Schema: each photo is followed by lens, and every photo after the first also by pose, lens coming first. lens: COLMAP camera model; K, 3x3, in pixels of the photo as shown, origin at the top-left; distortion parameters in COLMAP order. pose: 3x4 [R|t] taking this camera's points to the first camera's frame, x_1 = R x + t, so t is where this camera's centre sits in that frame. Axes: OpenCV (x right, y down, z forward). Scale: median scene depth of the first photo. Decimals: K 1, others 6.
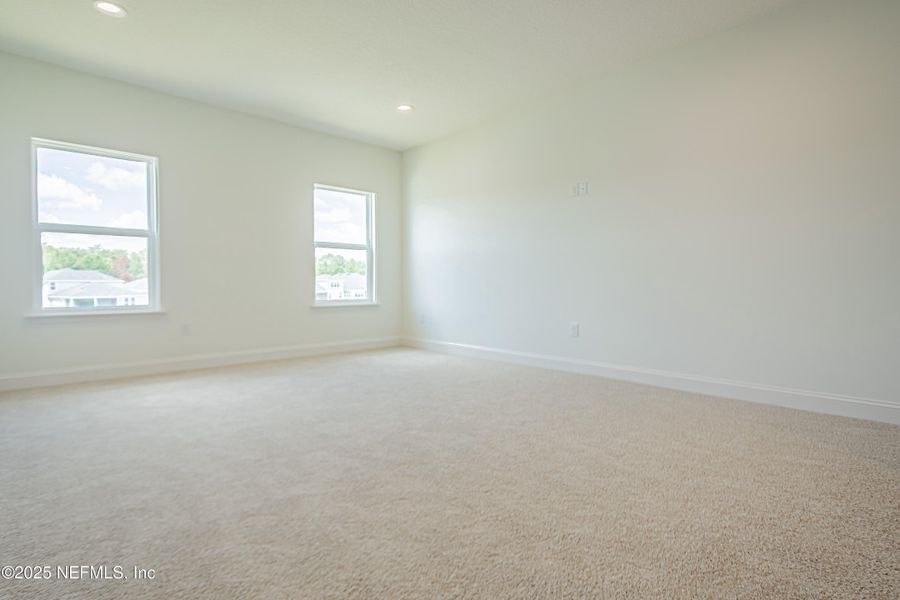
lens RADIAL K [[430.0, 0, 450.0], [0, 430.0, 300.0], [0, 0, 1]] dist [0.000083, 0.000350]
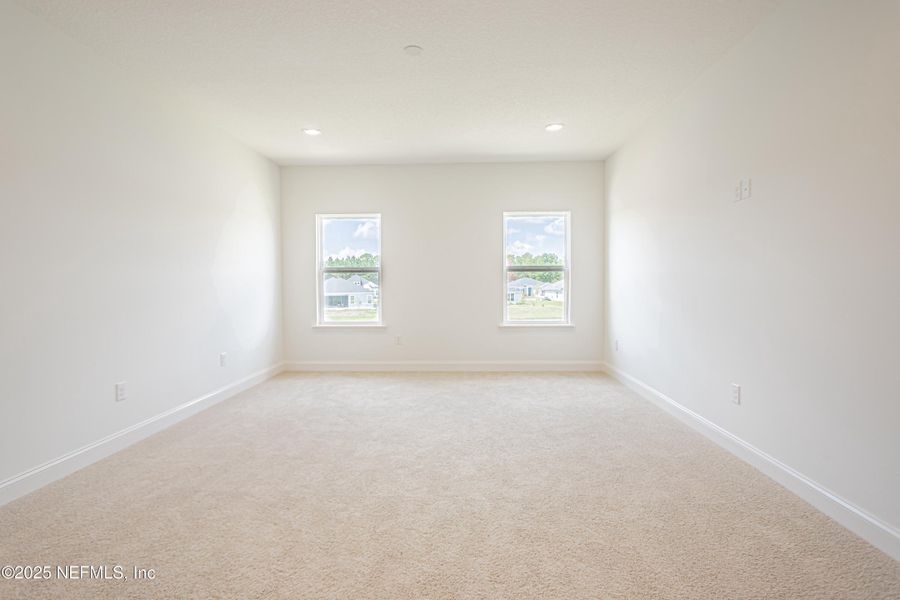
lens RADIAL K [[422.6, 0, 450.0], [0, 422.6, 300.0], [0, 0, 1]] dist [0.003323, 0.000483]
pose [[0.726669, 0.020719, -0.686675, 0.425926], [-0.024053, 0.999700, 0.004710, -0.074494], [0.686566, 0.013094, 0.726949, 0.190290]]
